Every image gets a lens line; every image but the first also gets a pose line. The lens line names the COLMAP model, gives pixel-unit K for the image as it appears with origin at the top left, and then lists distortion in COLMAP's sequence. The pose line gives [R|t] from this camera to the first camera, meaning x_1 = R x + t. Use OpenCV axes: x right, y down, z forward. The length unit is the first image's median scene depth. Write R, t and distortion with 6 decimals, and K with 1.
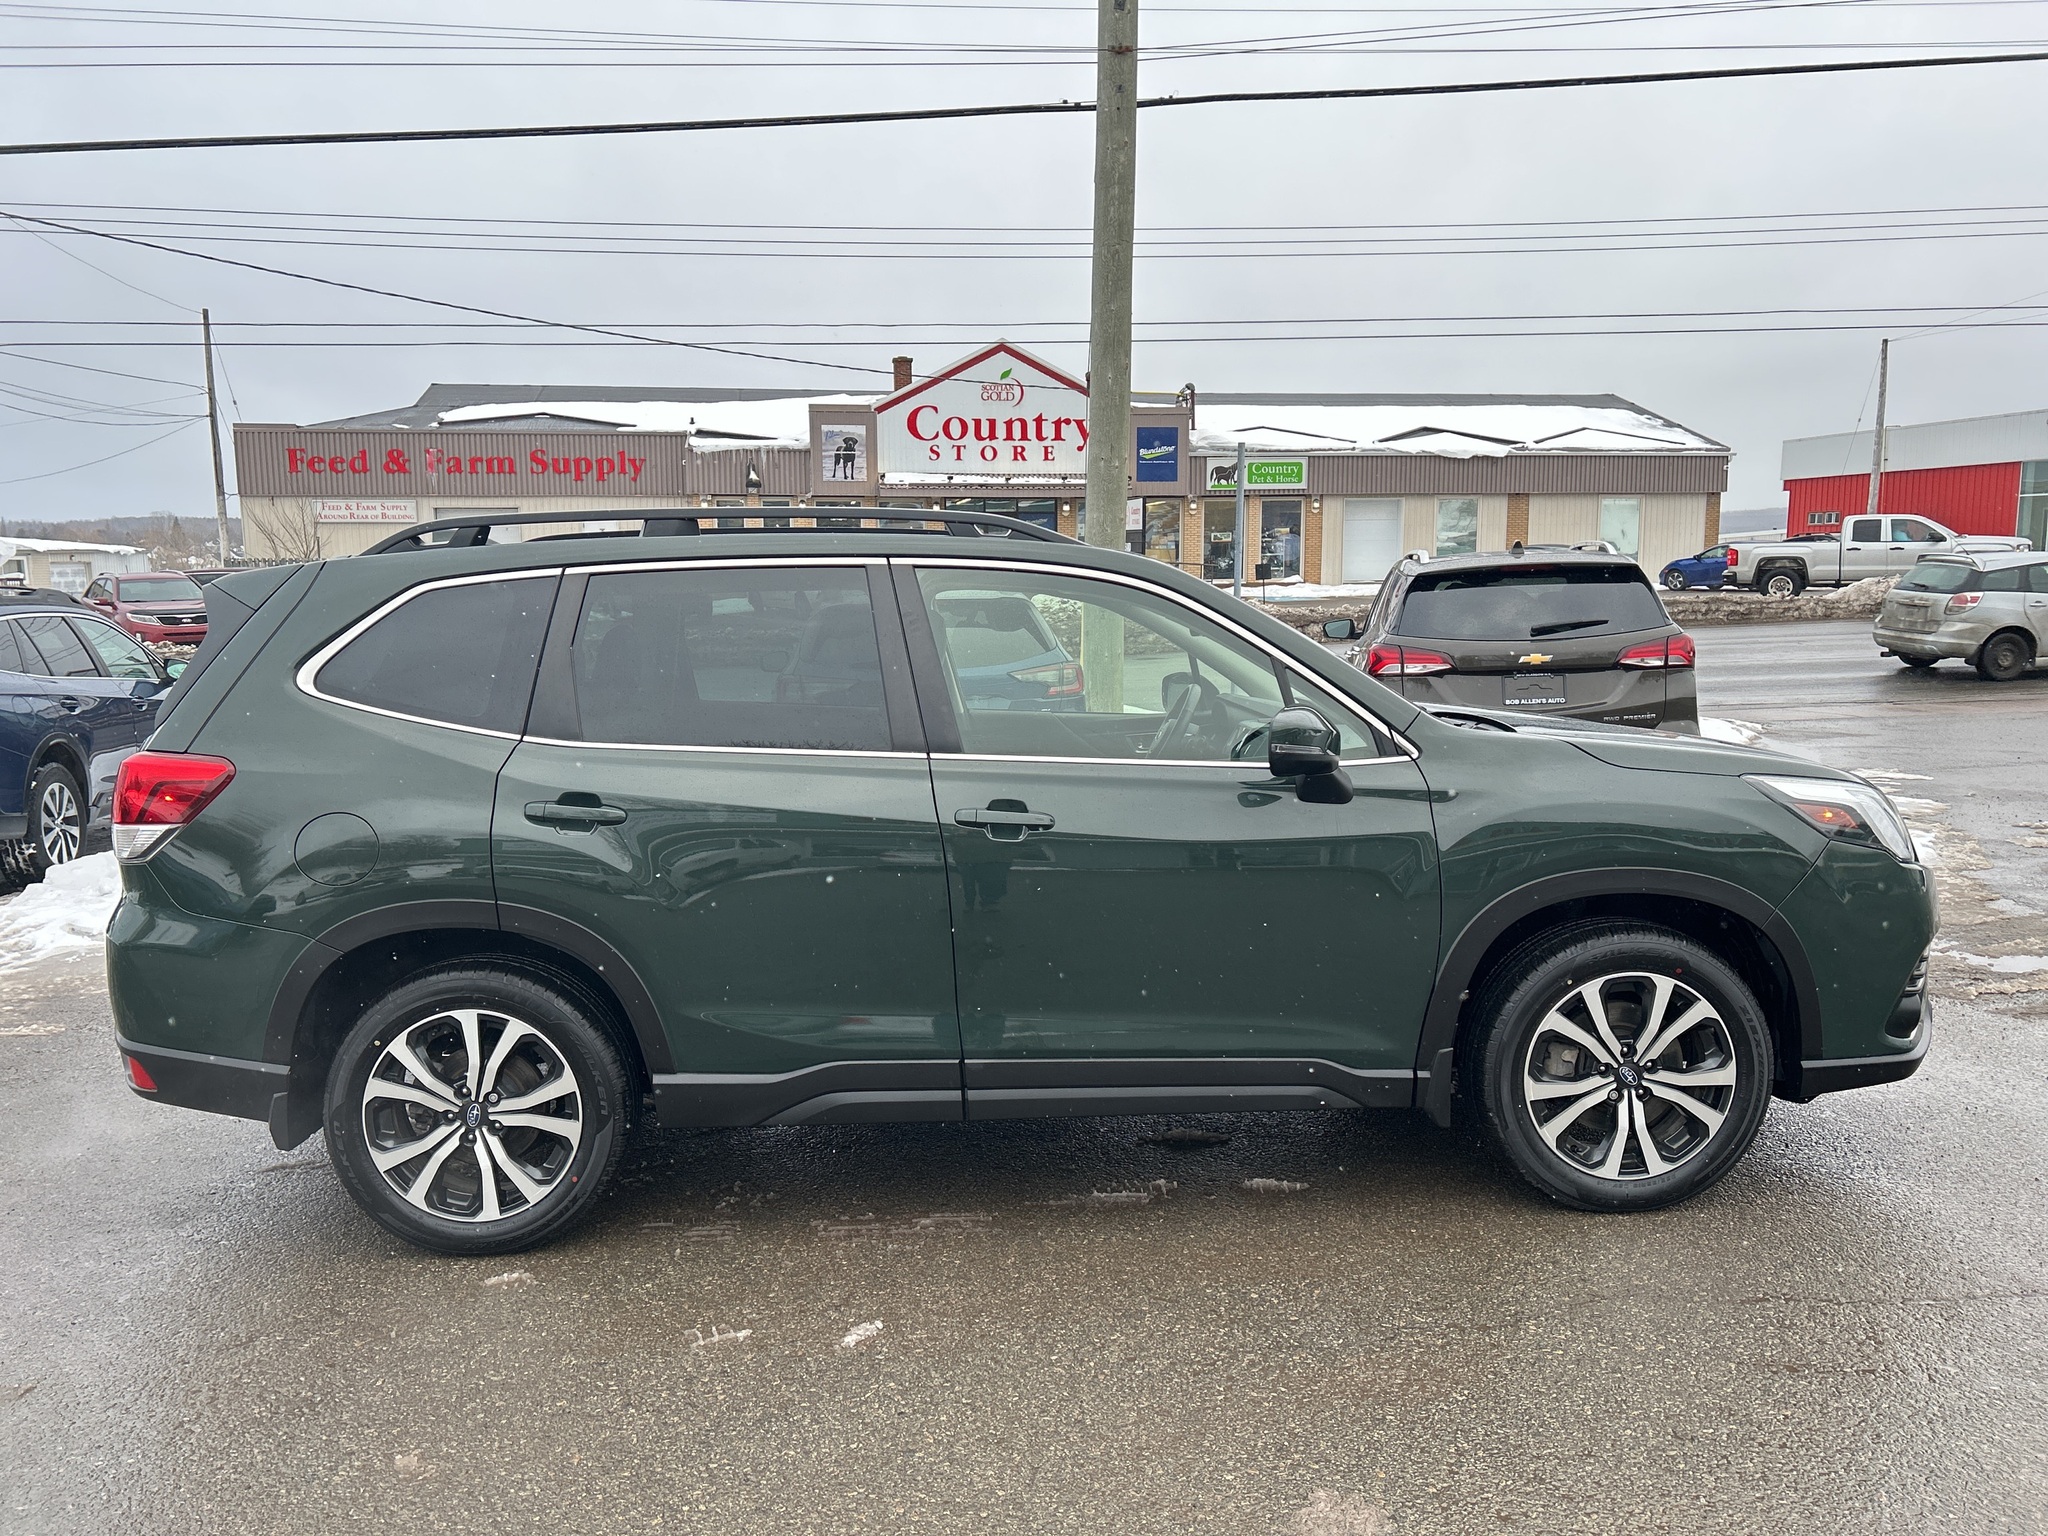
lens RADIAL K [[1522.6, 0, 1021.2], [0, 1522.6, 793.0], [0, 0, 1]] dist [0.045868, -0.059461]
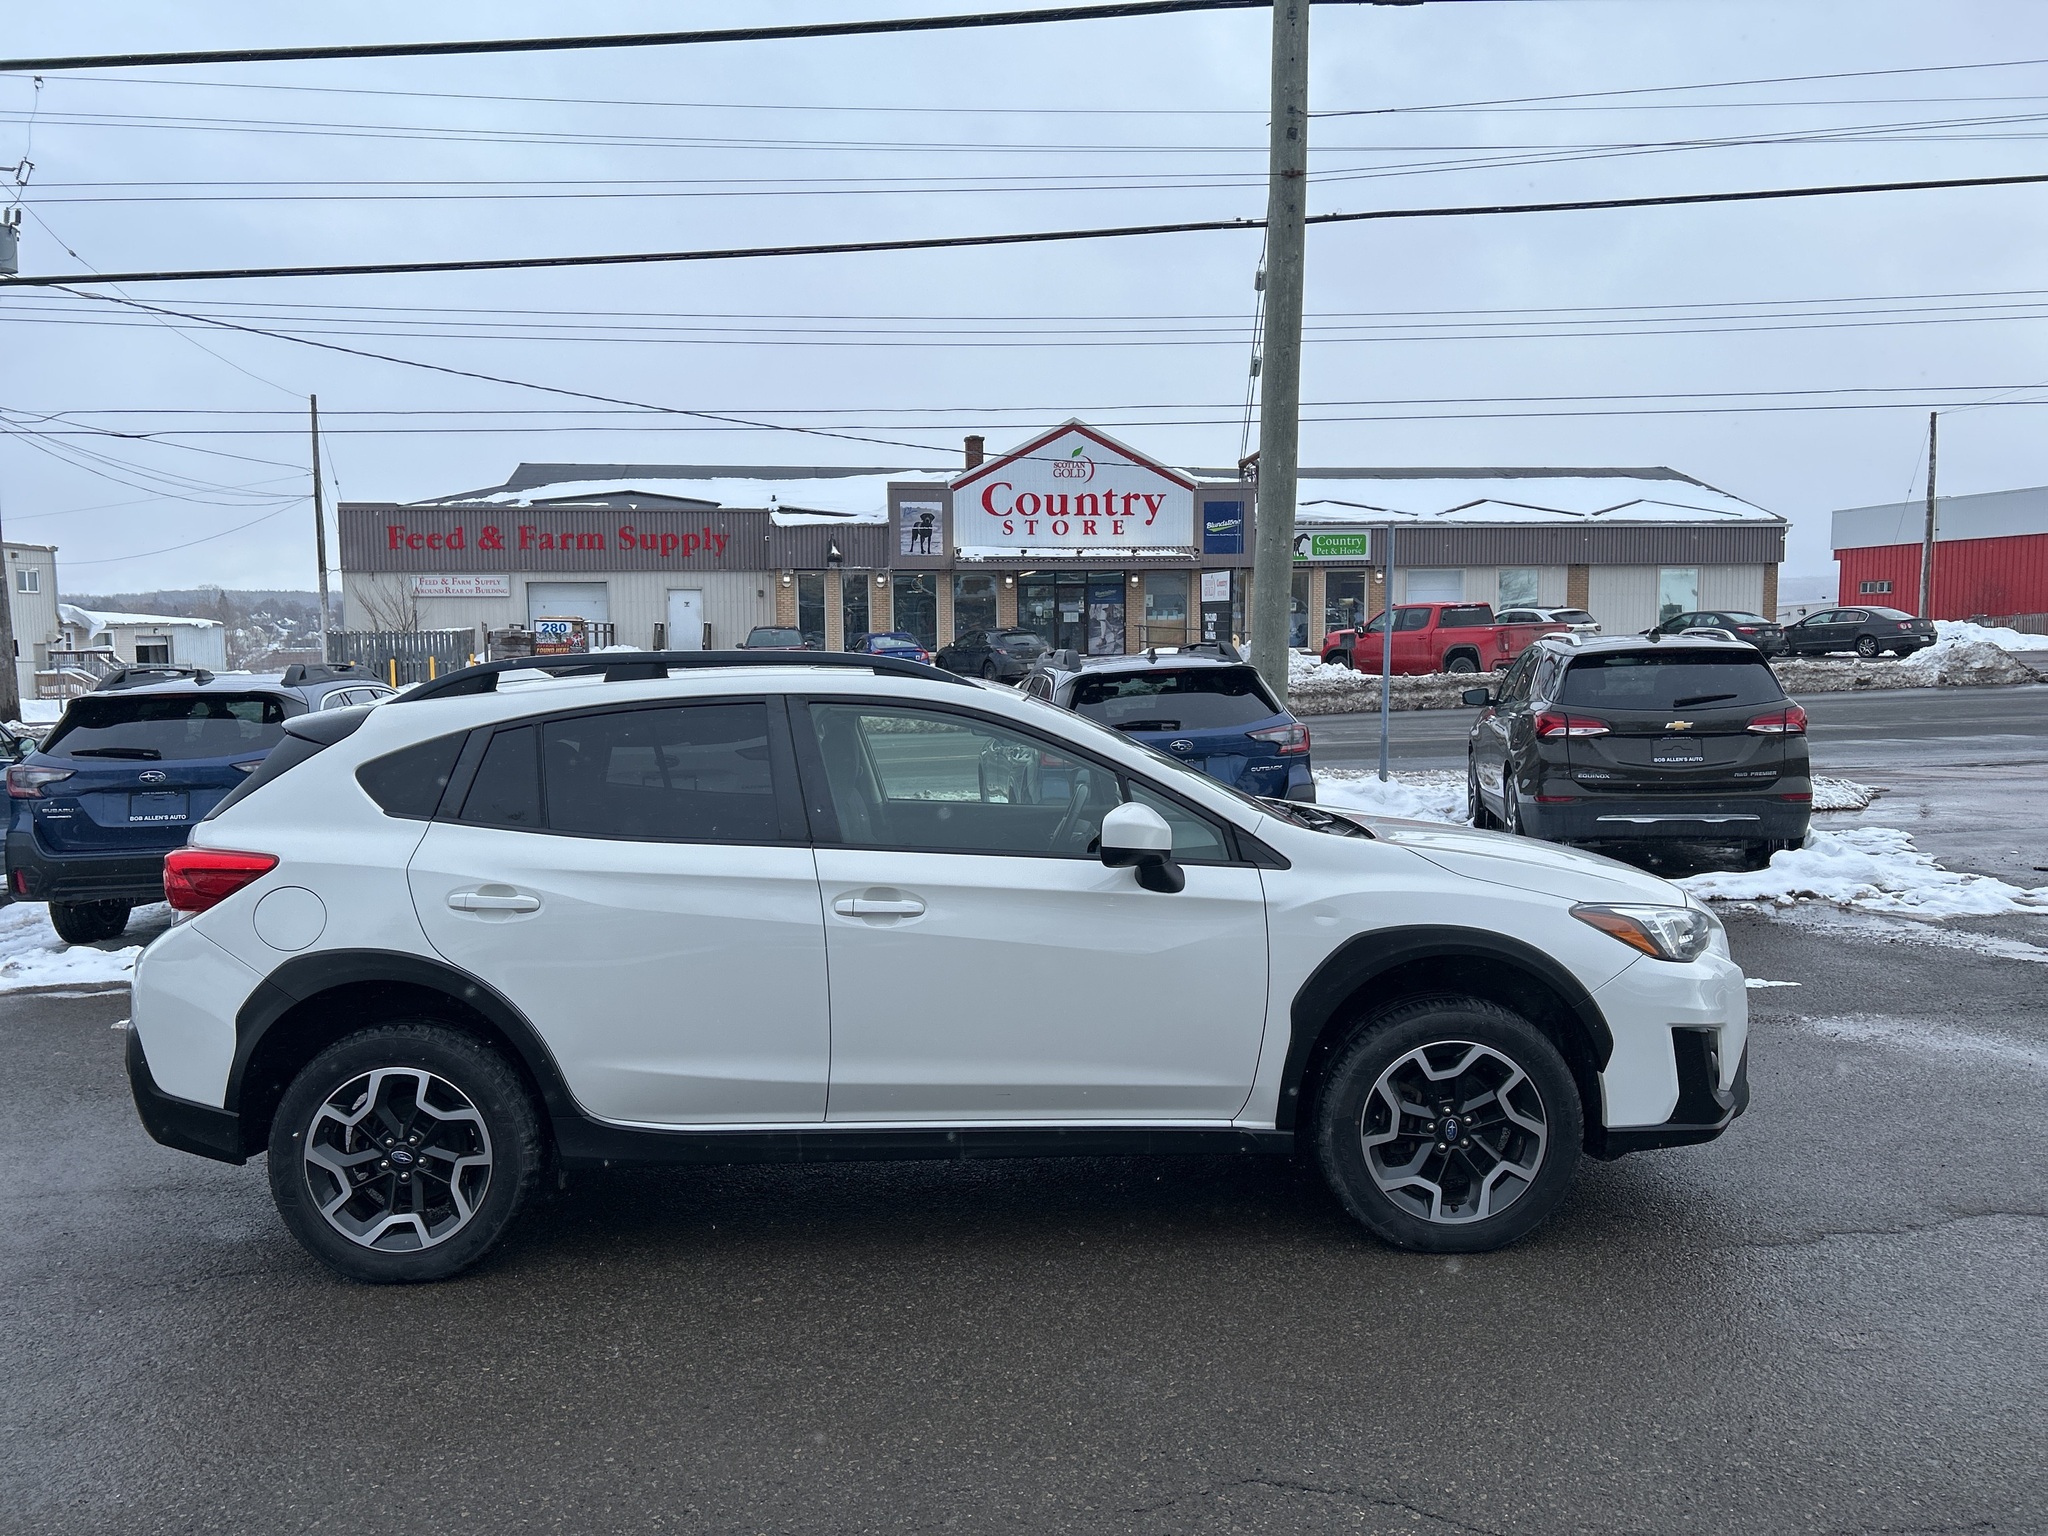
lens RADIAL K [[1522.6, 0, 1020.0], [0, 1522.6, 774.8], [0, 0, 1]] dist [0.045868, -0.059461]
pose [[0.999810, -0.001106, -0.019473, -0.028853], [0.000017, 0.998441, -0.055825, 0.001544], [0.019504, 0.055814, 0.998251, -0.019502]]
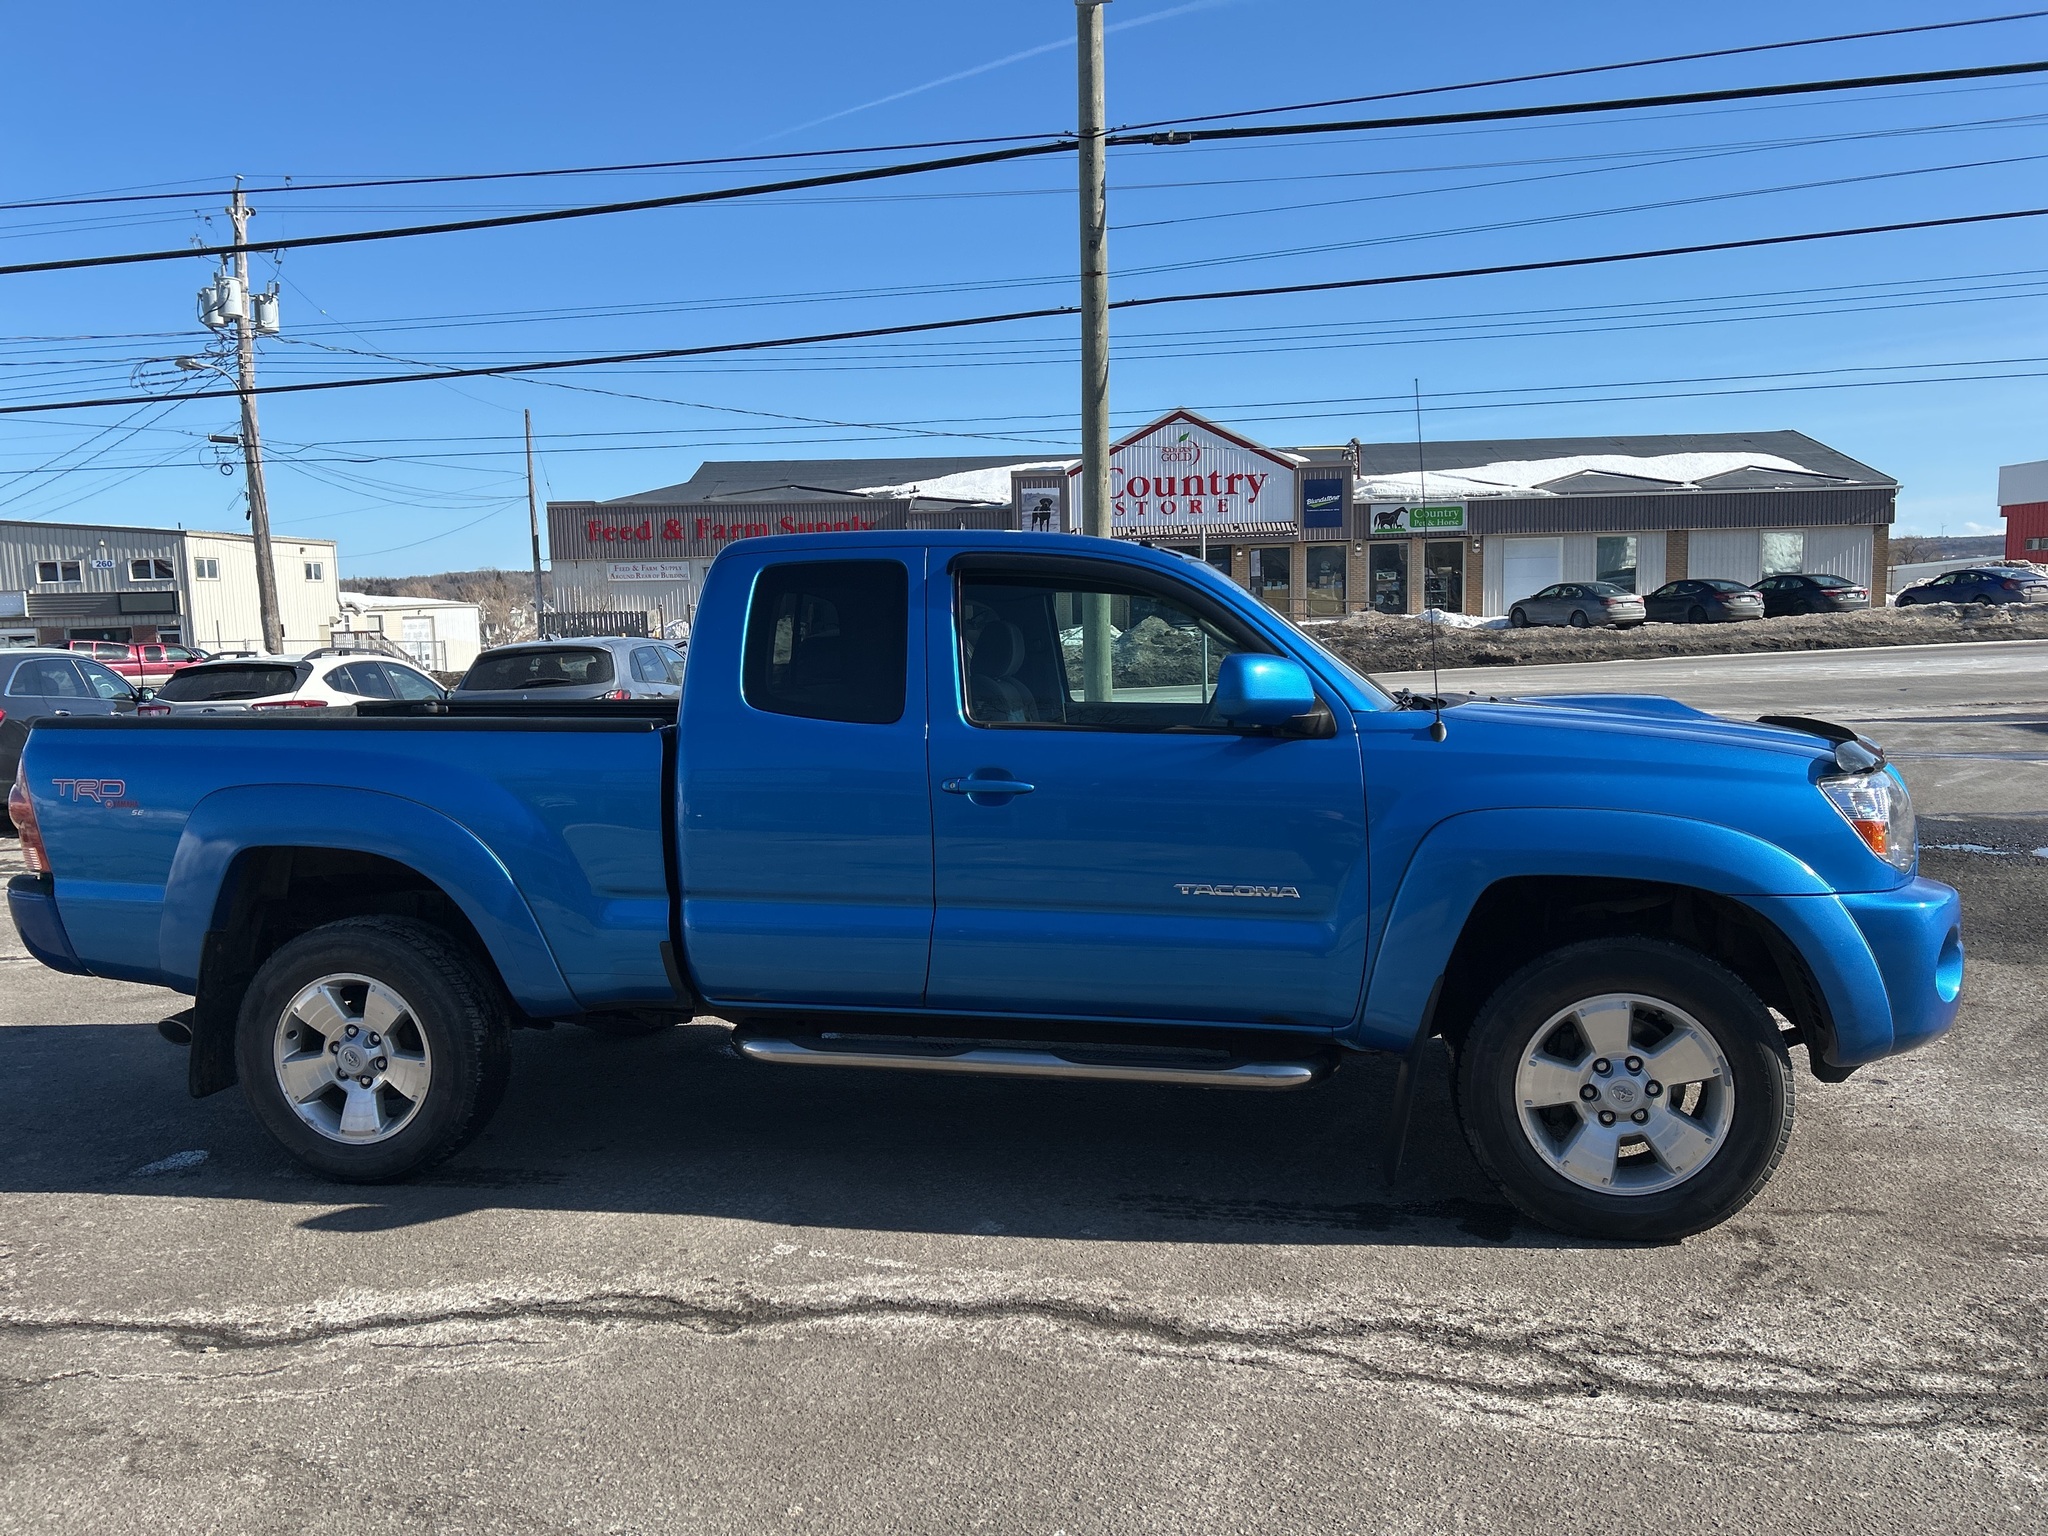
lens RADIAL K [[1522.6, 0, 1016.3], [0, 1522.6, 764.6], [0, 0, 1]] dist [0.045868, -0.059461]
pose [[0.984424, 0.000318, -0.175810, 0.066817], [-0.007616, 0.999137, -0.040839, 0.013717], [0.175645, 0.041541, 0.983577, -0.119632]]
